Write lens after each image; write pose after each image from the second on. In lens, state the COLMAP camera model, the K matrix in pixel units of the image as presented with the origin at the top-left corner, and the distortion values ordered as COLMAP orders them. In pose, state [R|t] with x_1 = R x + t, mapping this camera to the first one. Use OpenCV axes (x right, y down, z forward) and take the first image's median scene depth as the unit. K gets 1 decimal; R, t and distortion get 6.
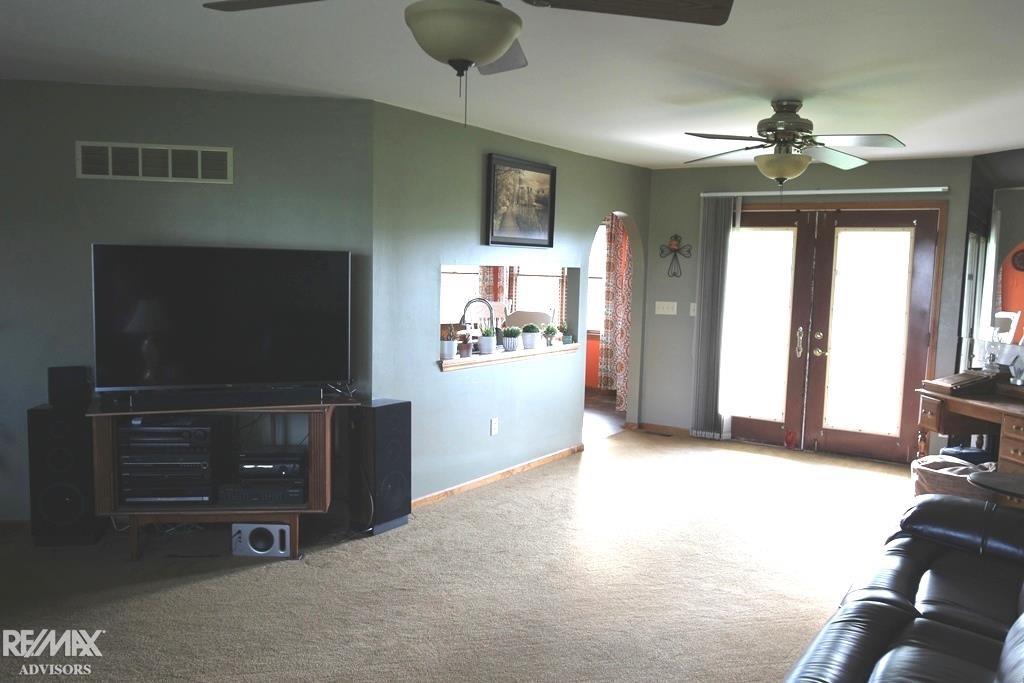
lens RADIAL K [[837.6, 0, 512.0], [0, 837.6, 341.5], [0, 0, 1]] dist [0.000238, -0.000022]
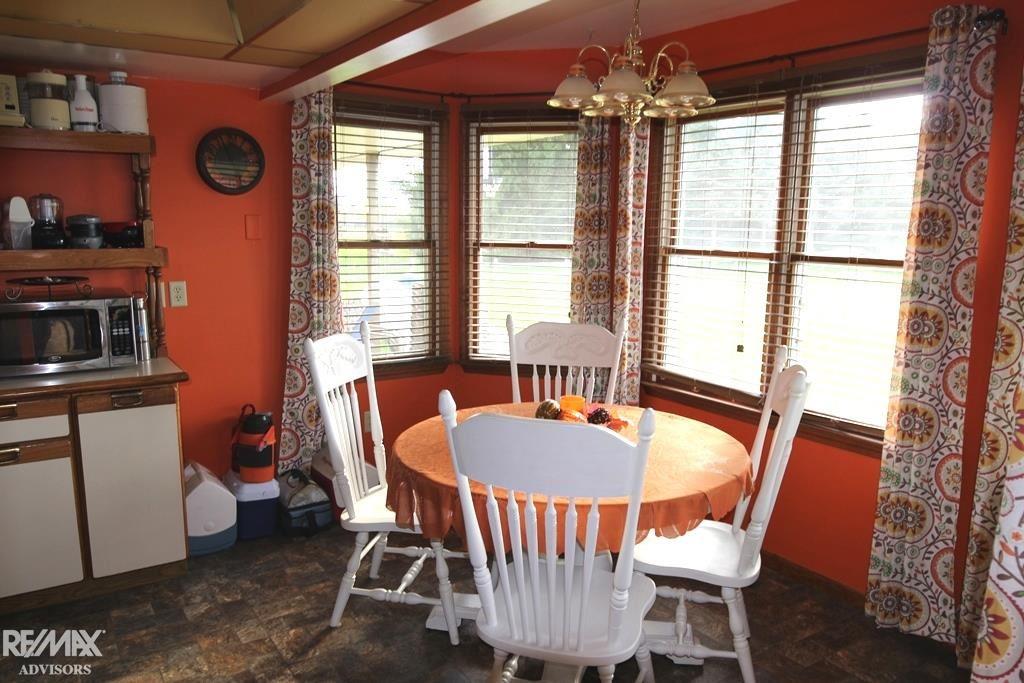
lens RADIAL K [[757.7, 0, 512.0], [0, 757.7, 341.5], [0, 0, 1]] dist [-0.040480, -0.001444]
pose [[0.926119, 0.043904, -0.374667, 0.079831], [-0.027121, 0.998383, 0.049953, -0.056693], [0.376255, -0.036101, 0.925813, 0.688648]]
